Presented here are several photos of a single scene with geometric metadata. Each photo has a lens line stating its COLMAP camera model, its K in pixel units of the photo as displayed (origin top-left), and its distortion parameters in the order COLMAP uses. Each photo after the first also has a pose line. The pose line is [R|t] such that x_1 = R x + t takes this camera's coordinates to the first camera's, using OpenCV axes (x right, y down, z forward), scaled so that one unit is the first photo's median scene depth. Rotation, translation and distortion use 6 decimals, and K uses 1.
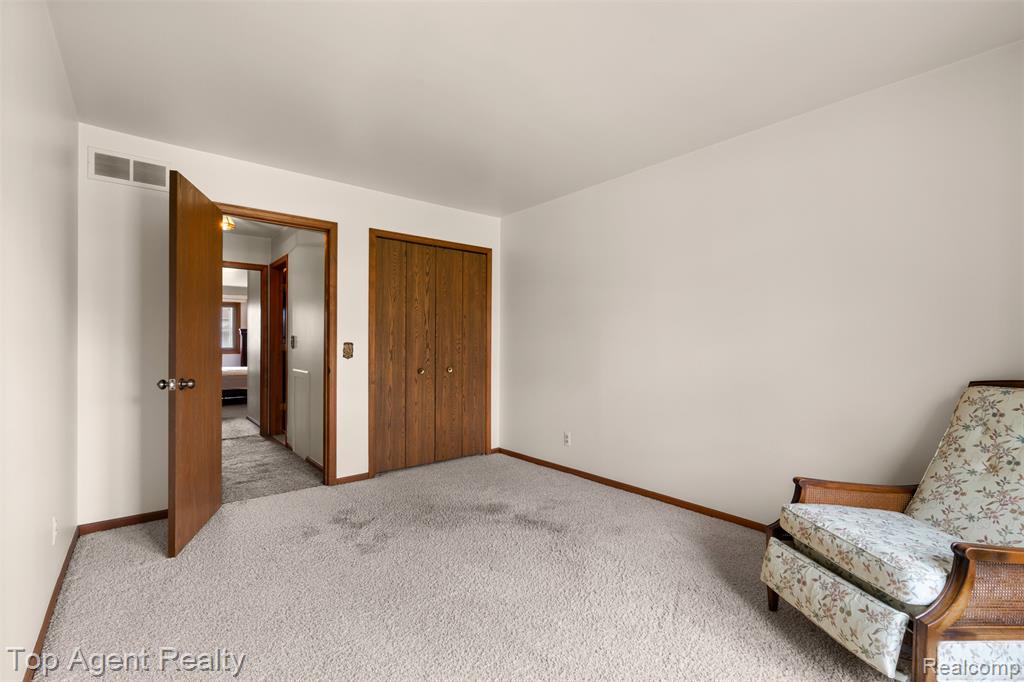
lens RADIAL K [[453.1, 0, 514.3], [0, 453.1, 341.6], [0, 0, 1]] dist [-0.002709, 0.000606]
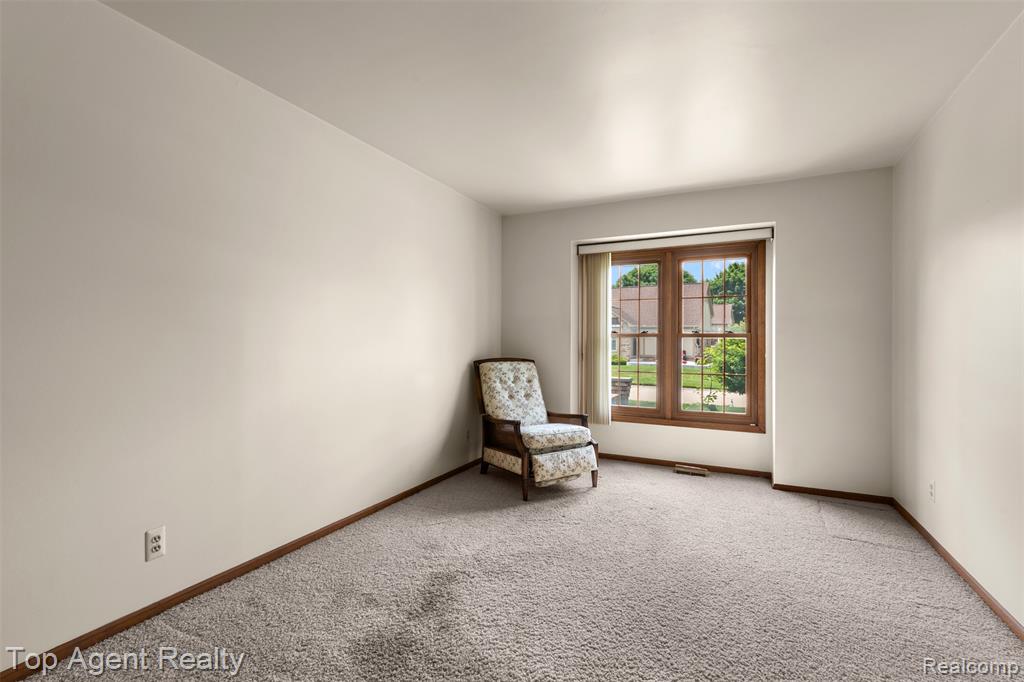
lens RADIAL K [[453.1, 0, 514.8], [0, 453.1, 342.8], [0, 0, 1]] dist [-0.002709, 0.000606]
pose [[-0.402026, 0.004362, 0.915618, -0.622868], [0.002958, 0.999990, -0.003465, 0.009437], [-0.915623, 0.001315, -0.402035, 1.125204]]
